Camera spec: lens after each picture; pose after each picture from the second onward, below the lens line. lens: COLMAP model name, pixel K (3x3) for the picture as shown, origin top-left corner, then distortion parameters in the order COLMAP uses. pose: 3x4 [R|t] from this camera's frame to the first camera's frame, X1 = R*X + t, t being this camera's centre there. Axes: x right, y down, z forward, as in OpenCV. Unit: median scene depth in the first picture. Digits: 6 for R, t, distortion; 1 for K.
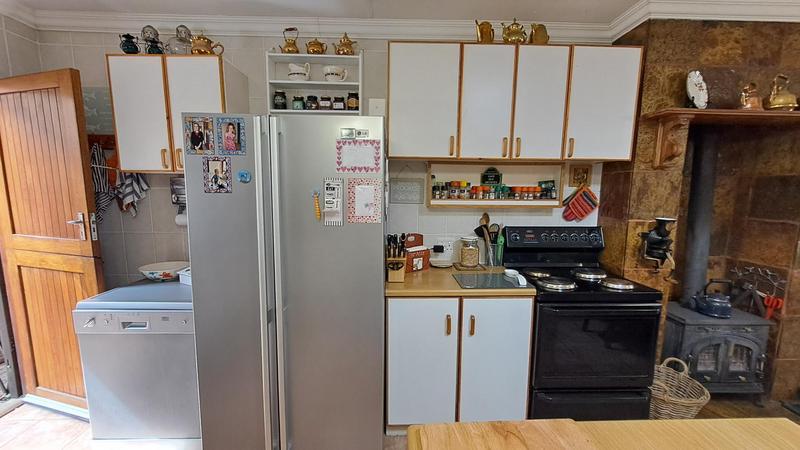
lens RADIAL K [[318.1, 0, 397.4], [0, 318.1, 230.2], [0, 0, 1]] dist [-0.007604, 0.001856]
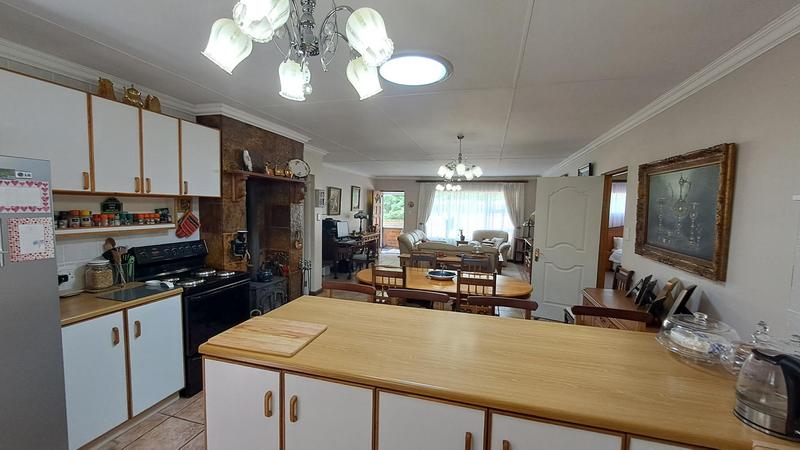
lens RADIAL K [[318.1, 0, 400.6], [0, 318.1, 231.6], [0, 0, 1]] dist [-0.007604, 0.001856]
pose [[0.291678, -0.078909, 0.953256, -0.544440], [0.100377, 0.993614, 0.051537, -0.035408], [-0.951235, 0.080653, 0.297736, -0.338415]]
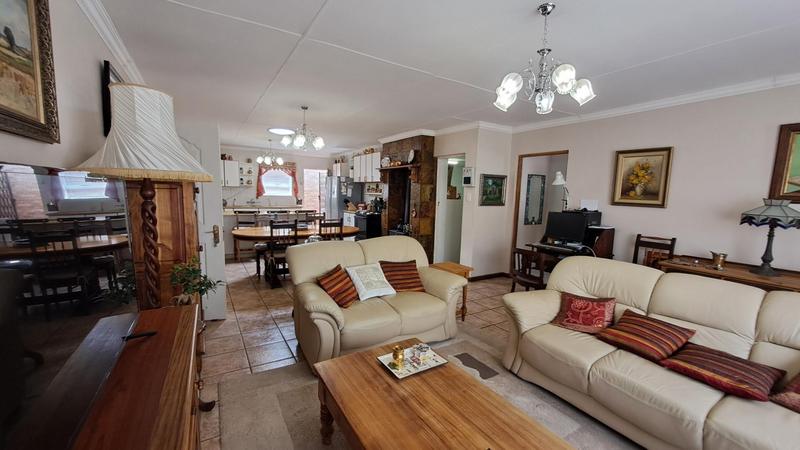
lens RADIAL K [[318.1, 0, 395.8], [0, 318.1, 229.4], [0, 0, 1]] dist [-0.007604, 0.001856]
pose [[0.494508, 0.108235, -0.862408, 3.927165], [-0.135220, 0.989716, 0.046677, 0.125374], [0.858590, 0.093533, 0.504058, -0.620354]]
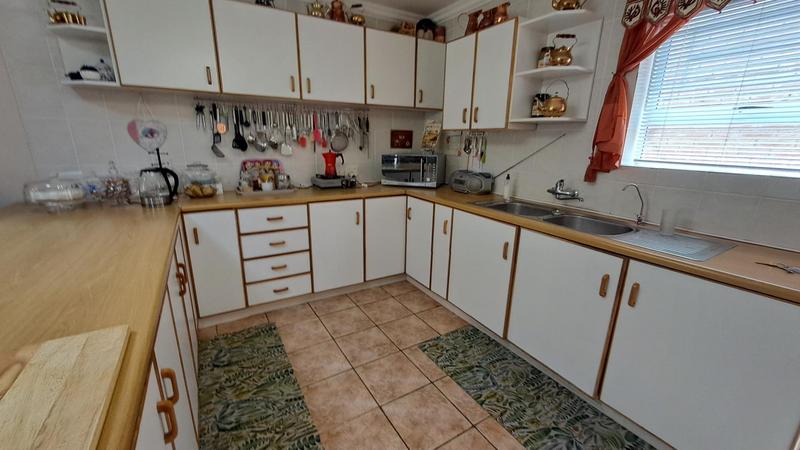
lens RADIAL K [[318.1, 0, 400.6], [0, 318.1, 231.9], [0, 0, 1]] dist [-0.007604, 0.001856]
pose [[-0.869087, 0.115098, -0.481082, -0.068548], [-0.086683, 0.922067, 0.377198, -0.017273], [0.487004, 0.369520, -0.791380, 0.524924]]
